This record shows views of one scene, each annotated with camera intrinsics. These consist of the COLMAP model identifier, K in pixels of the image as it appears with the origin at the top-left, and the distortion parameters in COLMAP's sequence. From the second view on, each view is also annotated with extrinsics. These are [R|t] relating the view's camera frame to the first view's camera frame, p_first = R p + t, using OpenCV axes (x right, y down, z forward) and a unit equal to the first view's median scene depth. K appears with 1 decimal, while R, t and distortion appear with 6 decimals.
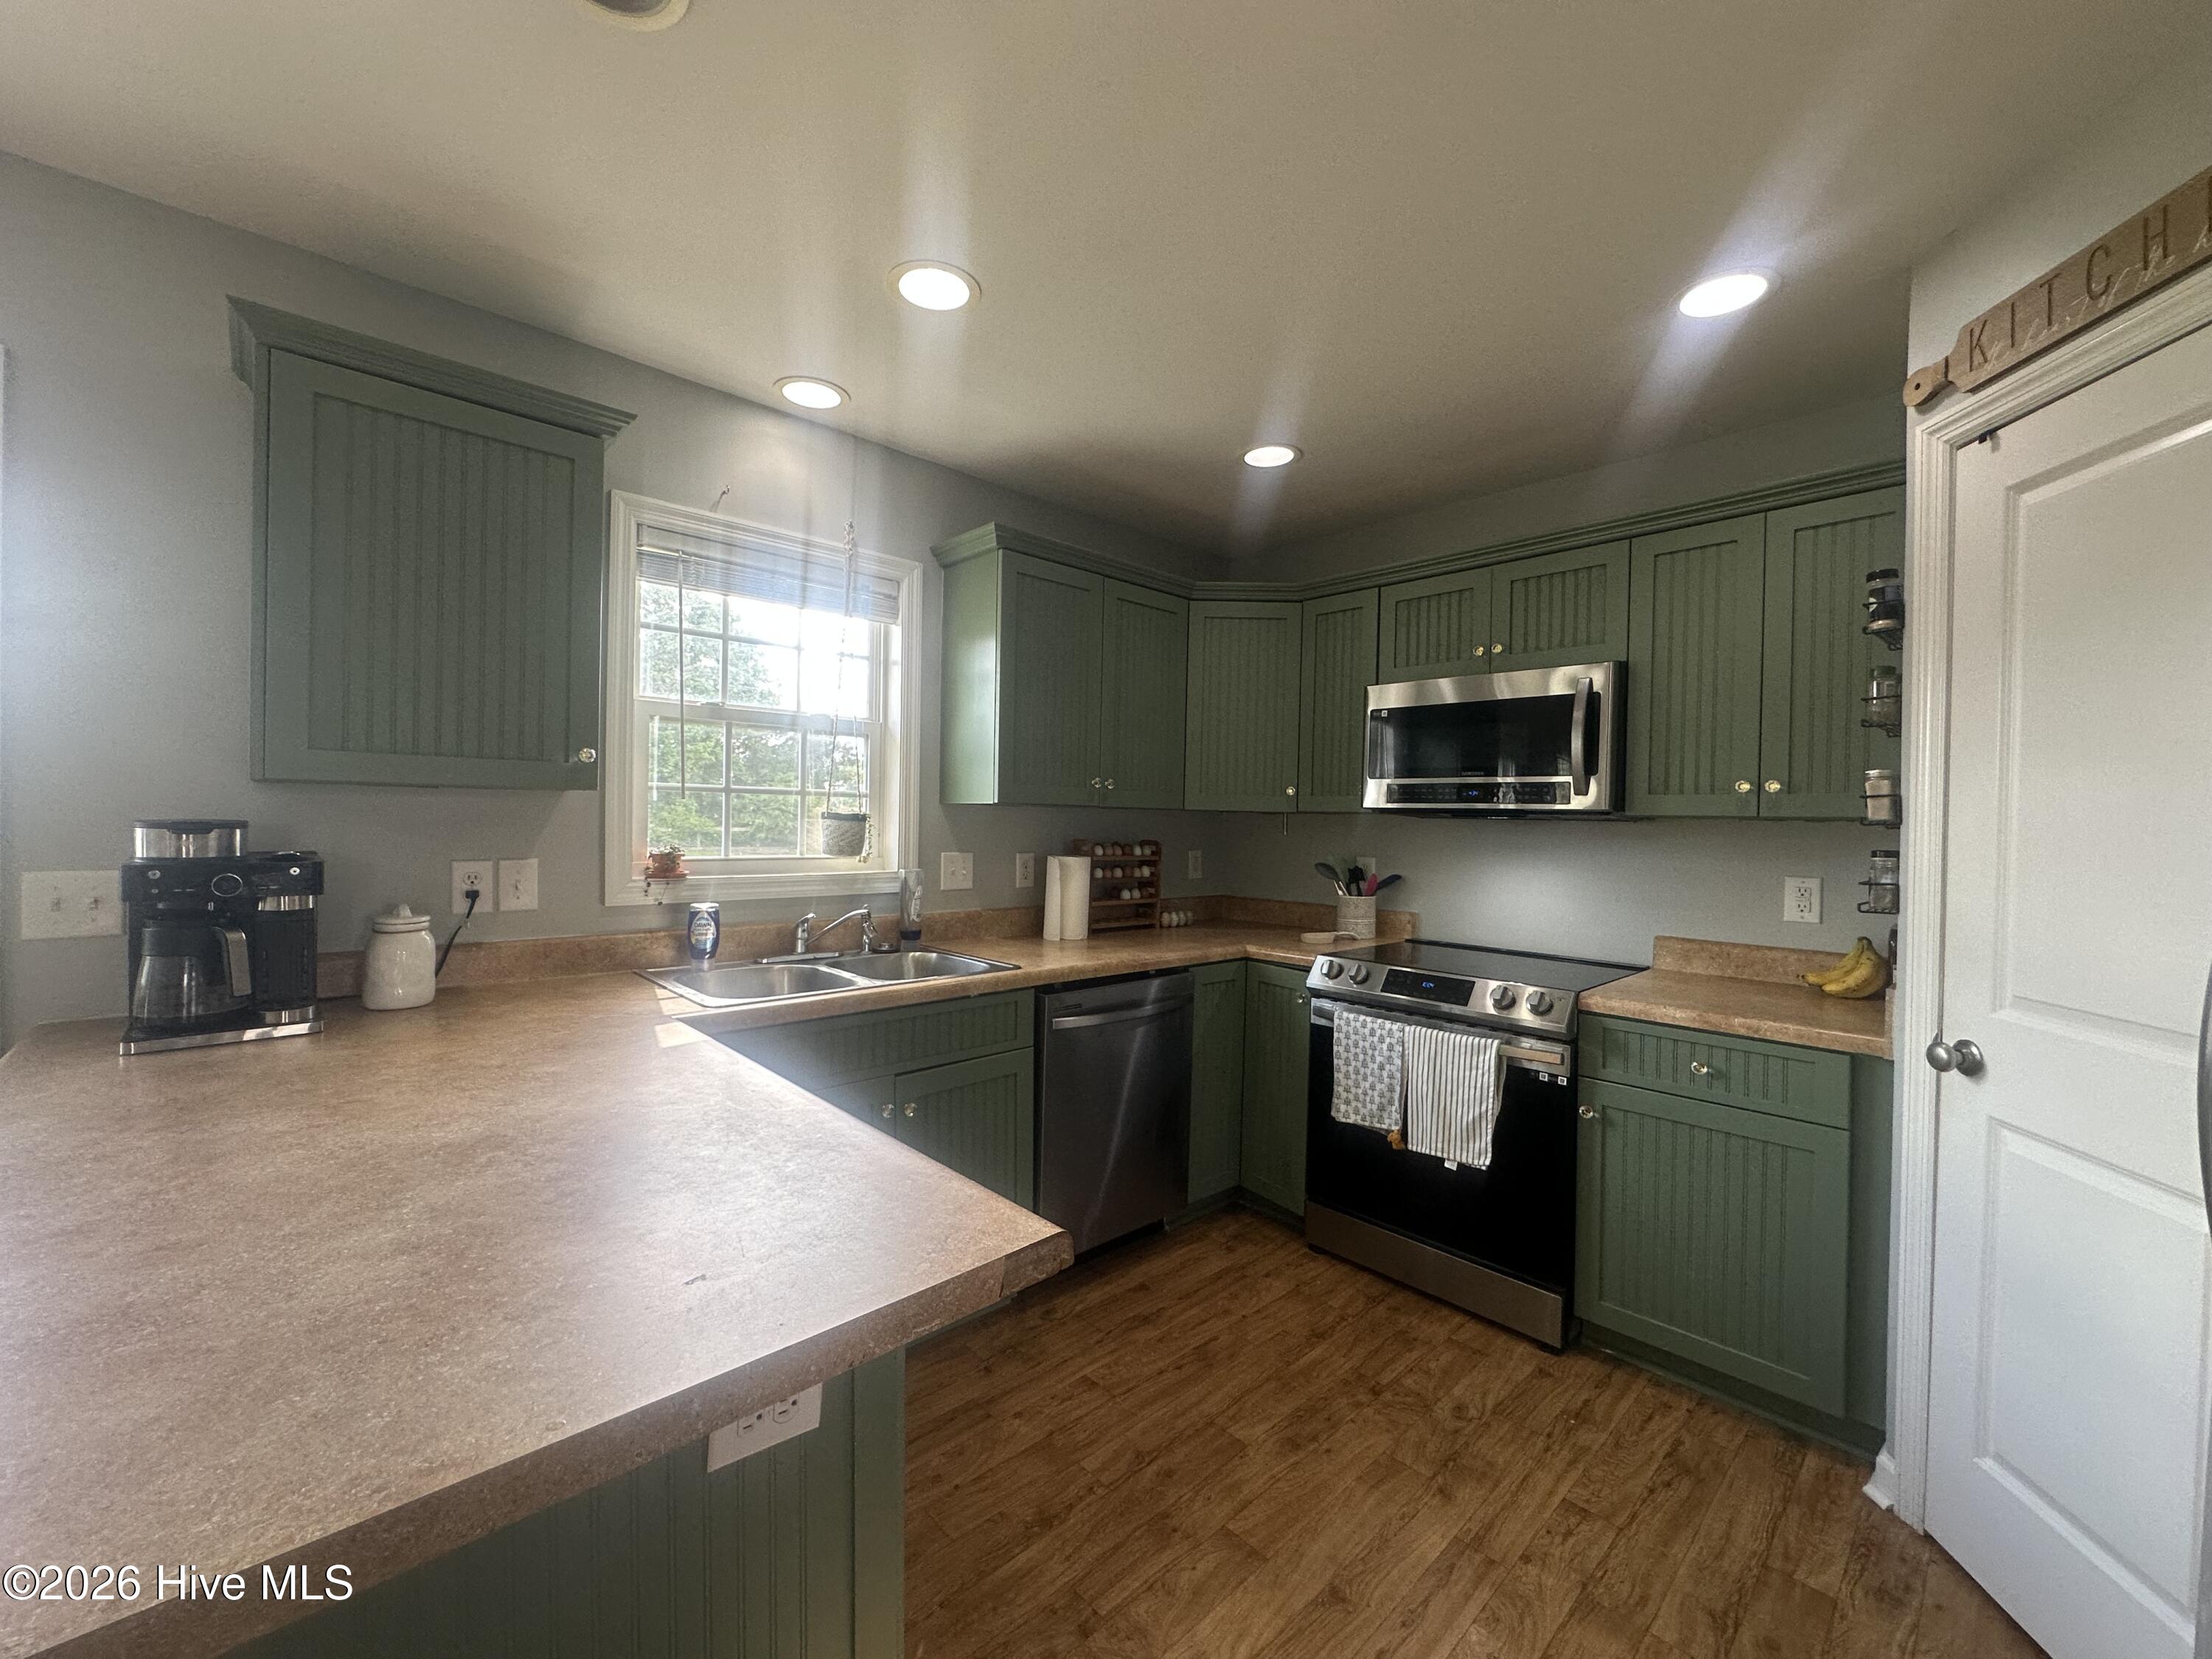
lens RADIAL K [[884.7, 0, 1101.6], [0, 884.7, 824.8], [0, 0, 1]] dist [0.002178, 0.000241]
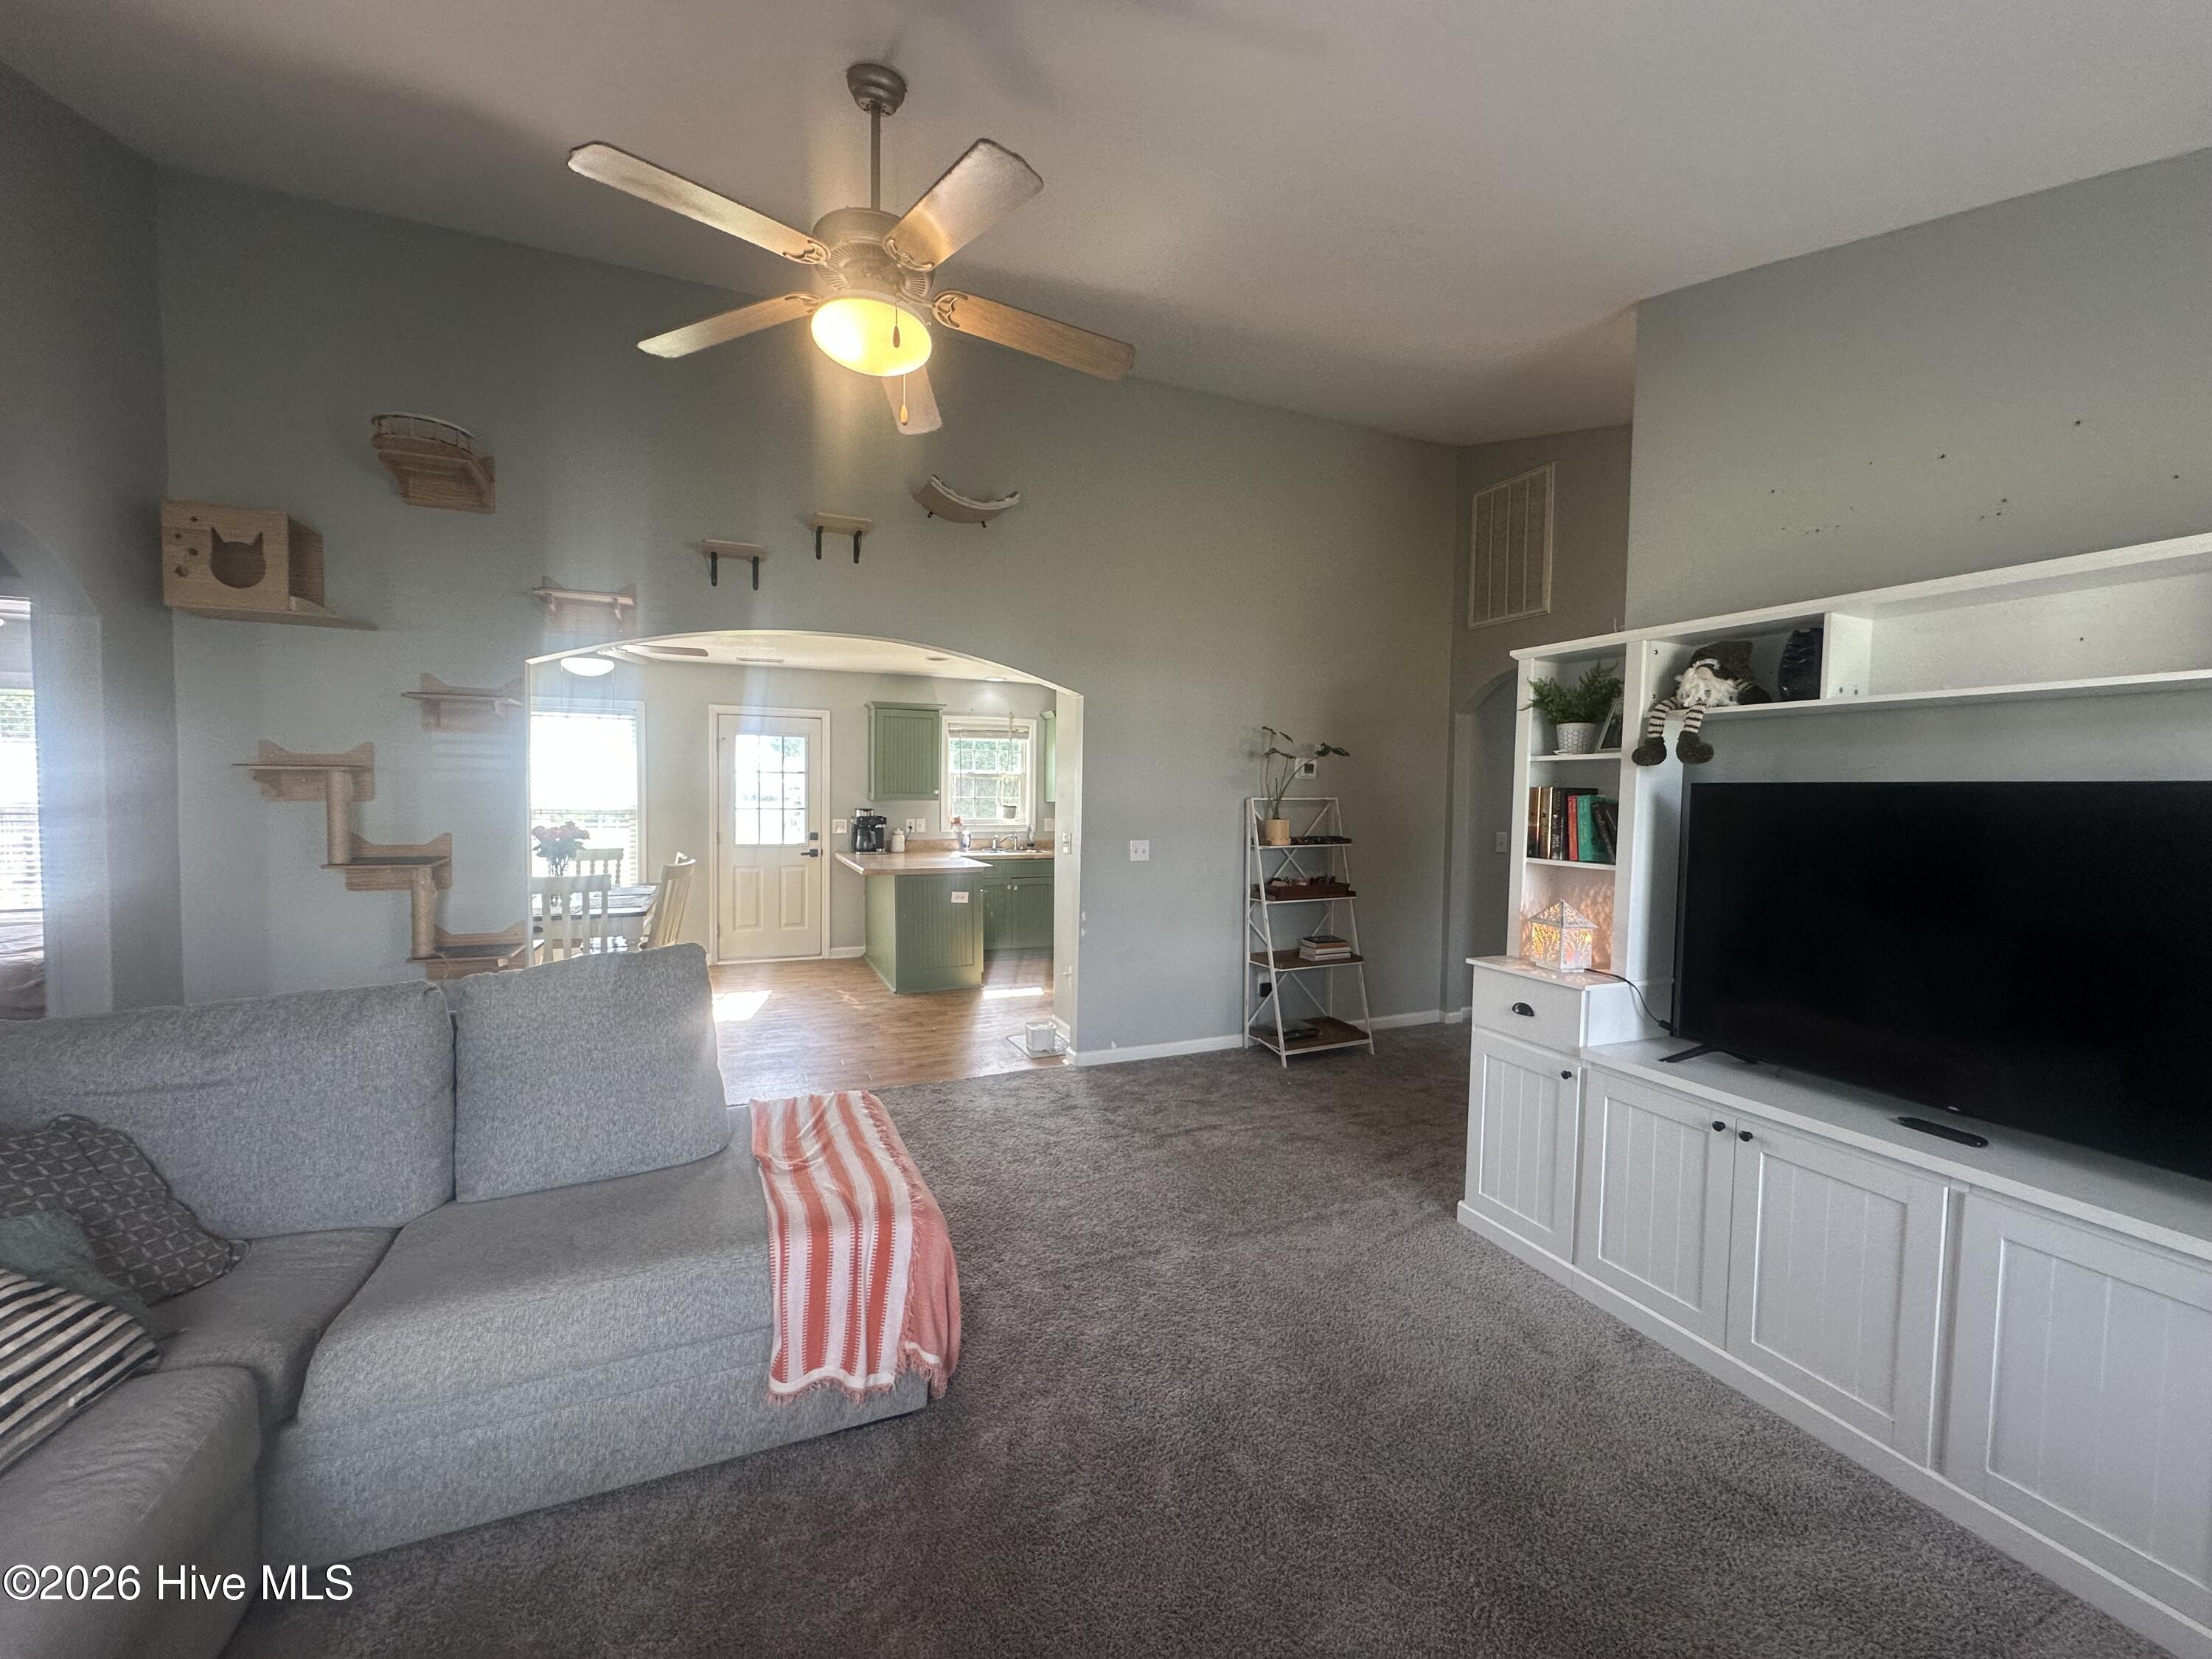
lens RADIAL K [[884.7, 0, 1108.4], [0, 884.7, 832.6], [0, 0, 1]] dist [0.002178, 0.000241]
pose [[0.941285, 0.004808, -0.337580, 1.202856], [0.005126, 0.999580, 0.028529, -0.004165], [0.337575, -0.028585, 0.940865, -2.001725]]
